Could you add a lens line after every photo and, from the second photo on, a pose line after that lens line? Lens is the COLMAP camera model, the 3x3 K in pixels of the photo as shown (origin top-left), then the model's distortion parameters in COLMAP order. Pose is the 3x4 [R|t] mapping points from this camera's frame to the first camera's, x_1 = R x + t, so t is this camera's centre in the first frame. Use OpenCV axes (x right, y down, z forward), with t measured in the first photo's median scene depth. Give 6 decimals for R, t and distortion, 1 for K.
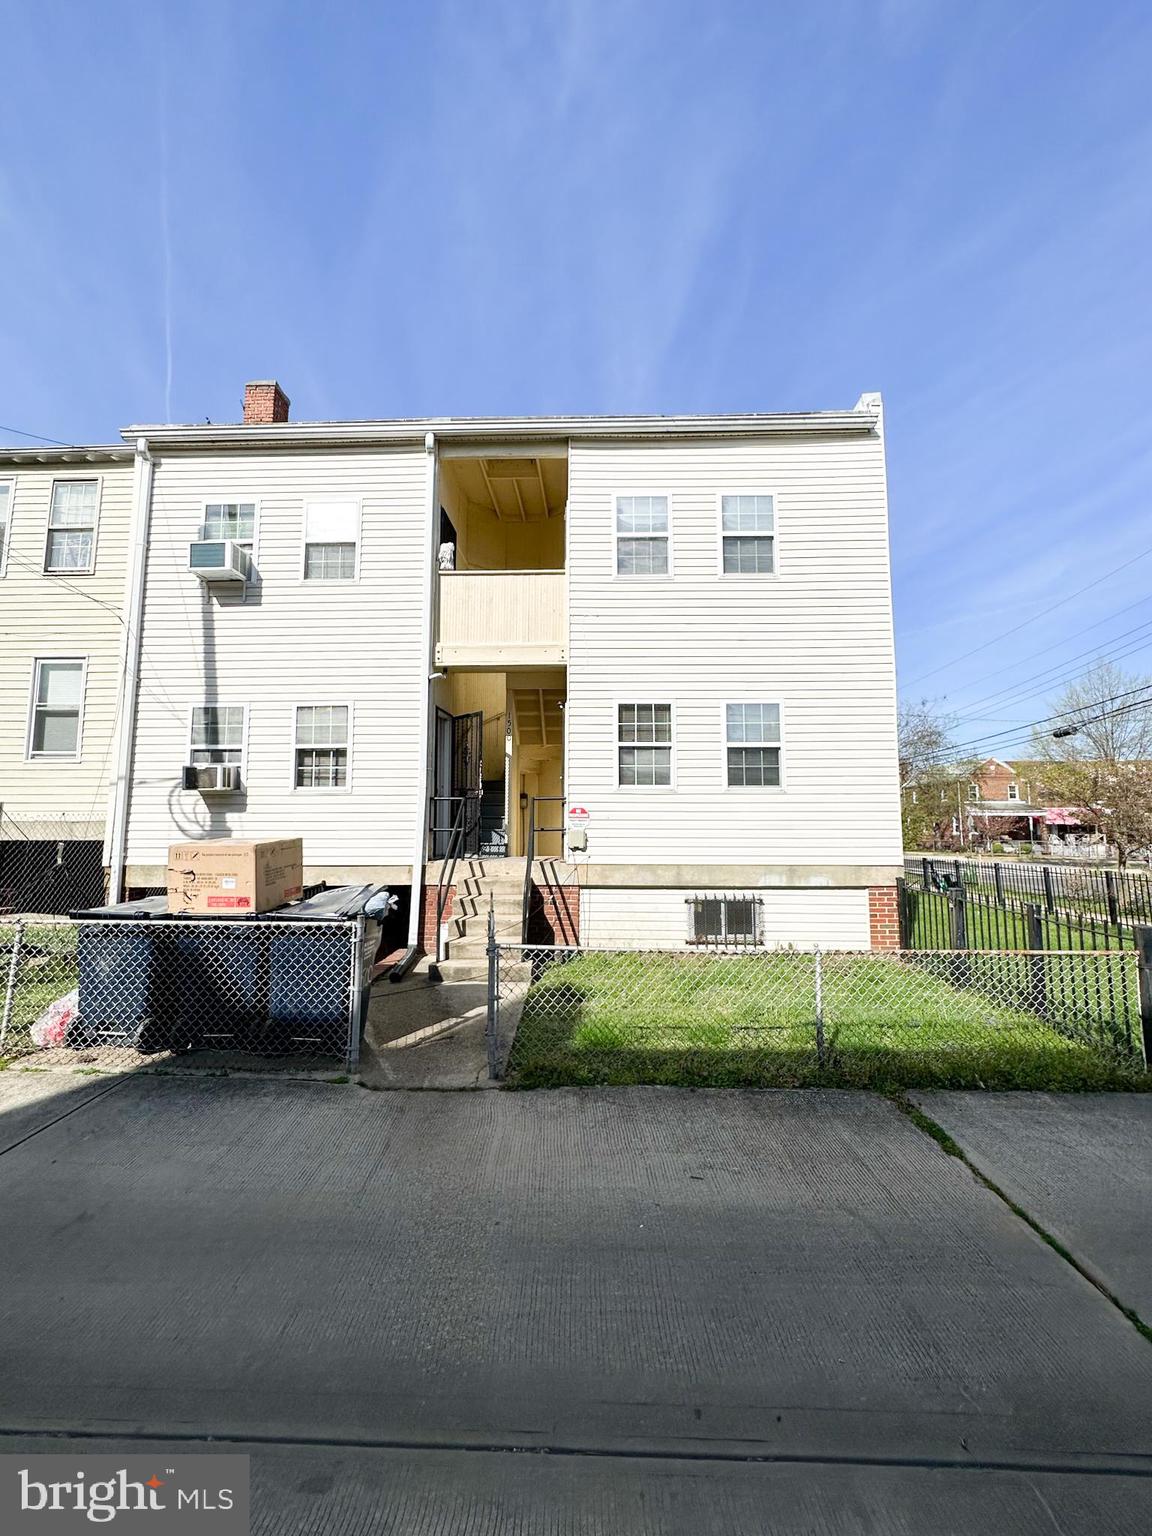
lens RADIAL K [[630.9, 0, 576.0], [0, 630.9, 768.0], [0, 0, 1]] dist [-0.001207, 0.000190]
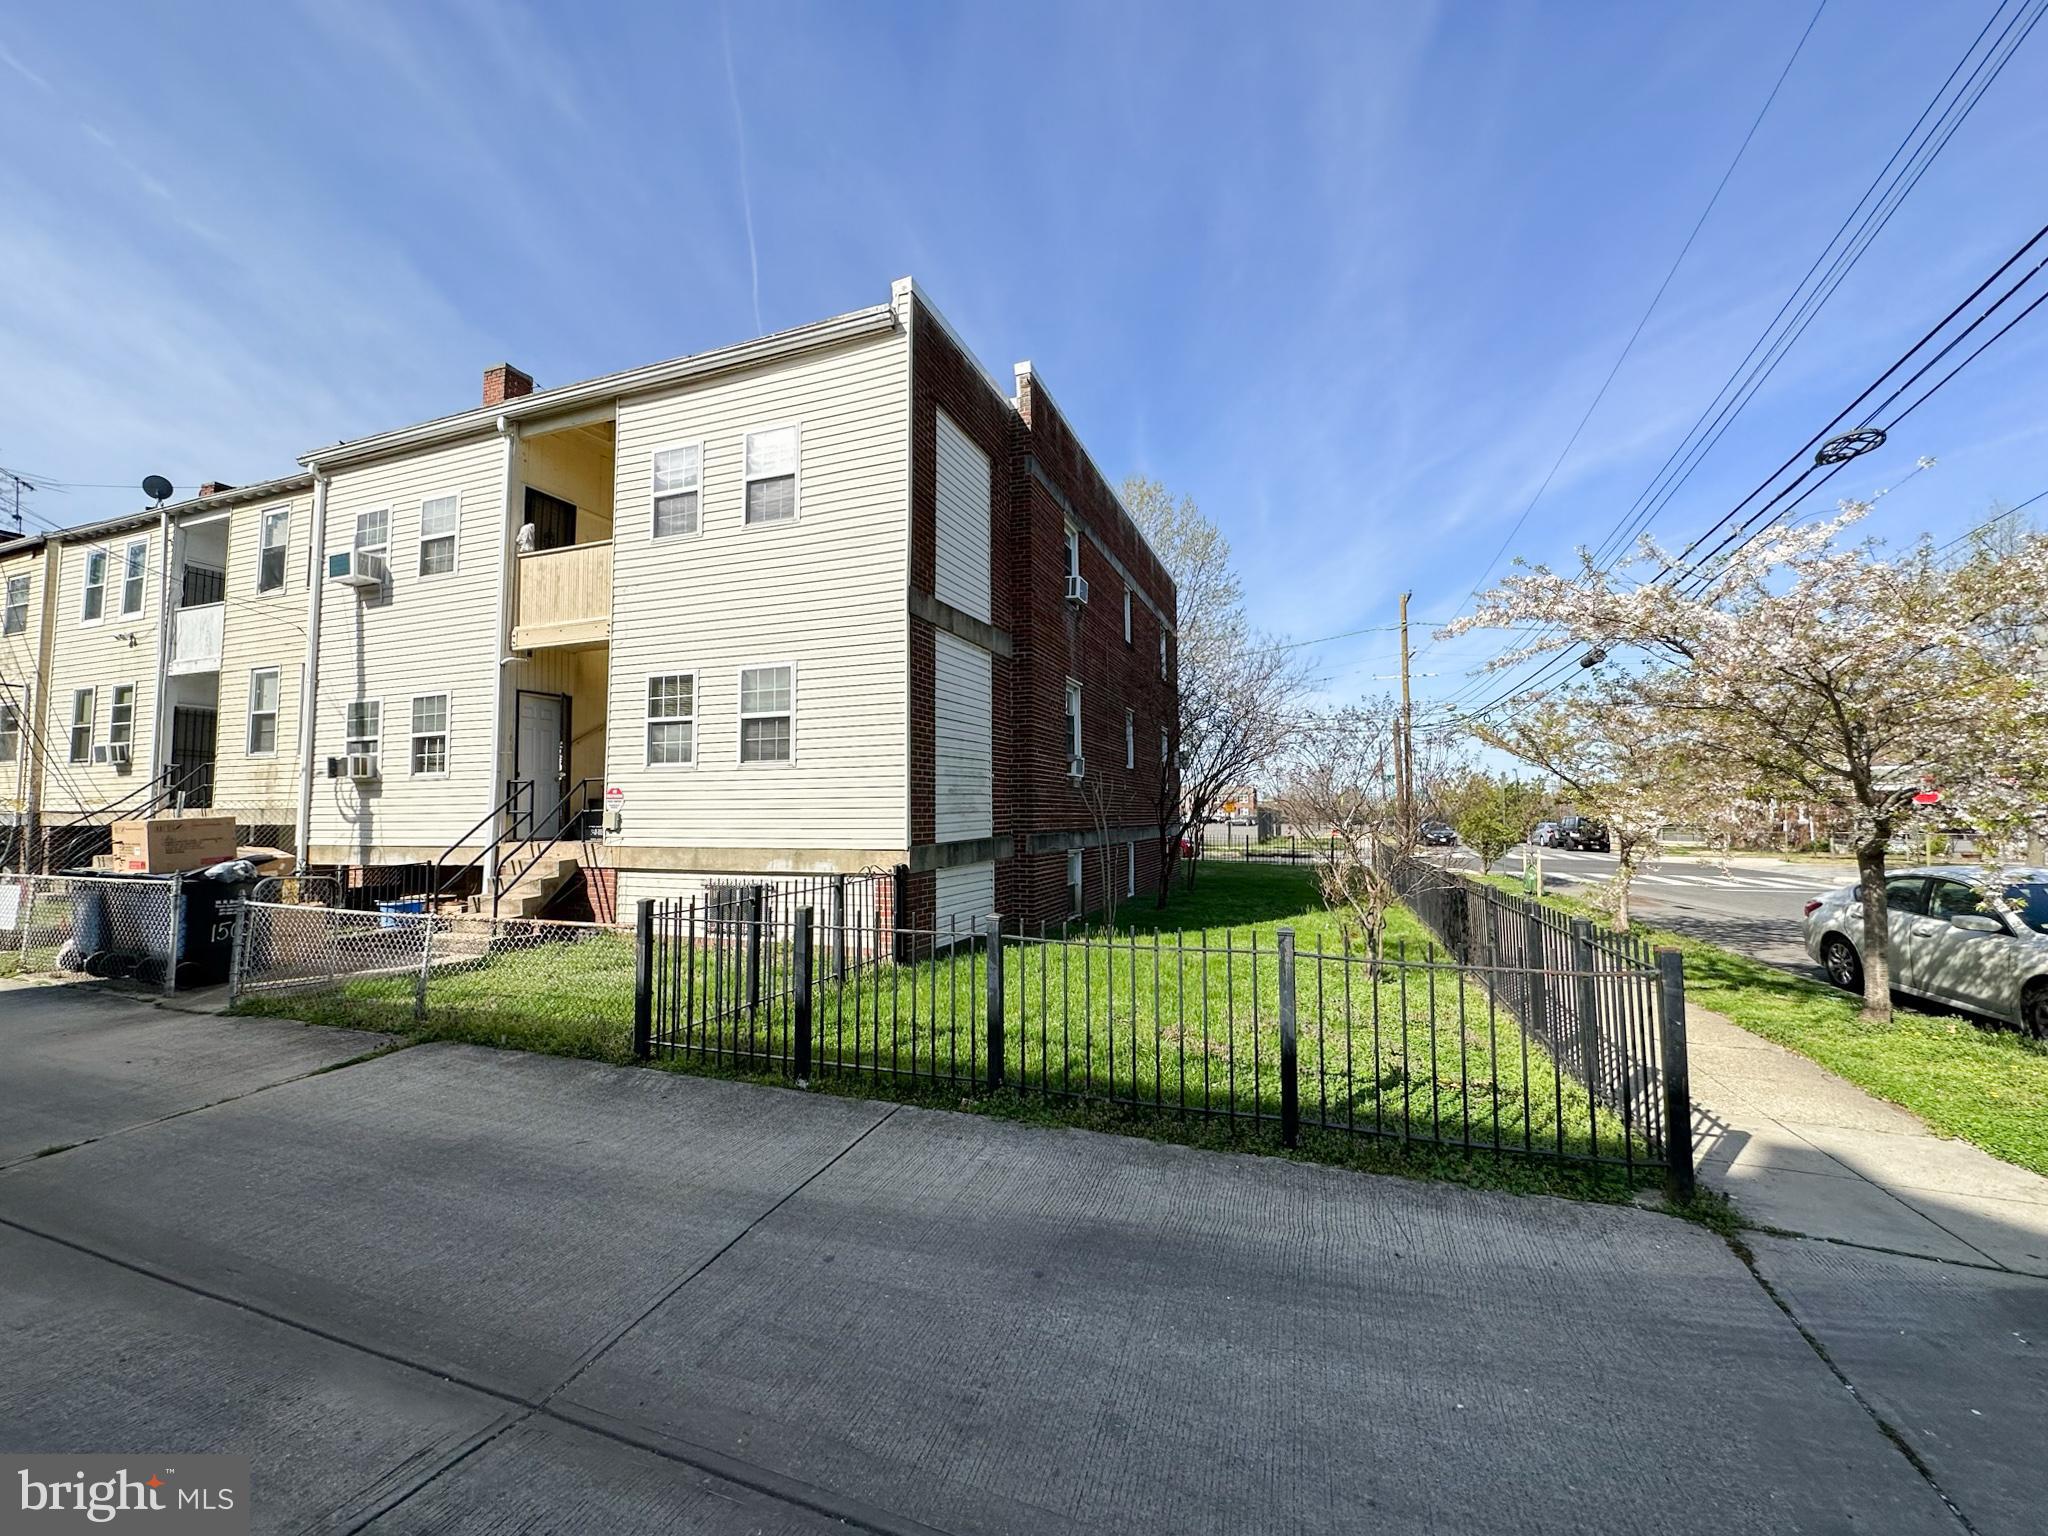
lens RADIAL K [[841.3, 0, 1023.6], [0, 841.3, 750.2], [0, 0, 1]] dist [-0.001207, 0.000190]
pose [[0.945032, -0.032264, -0.325383, 0.998064], [0.043631, 0.998664, 0.027697, -0.003639], [0.324054, -0.040371, 0.945177, -0.014141]]
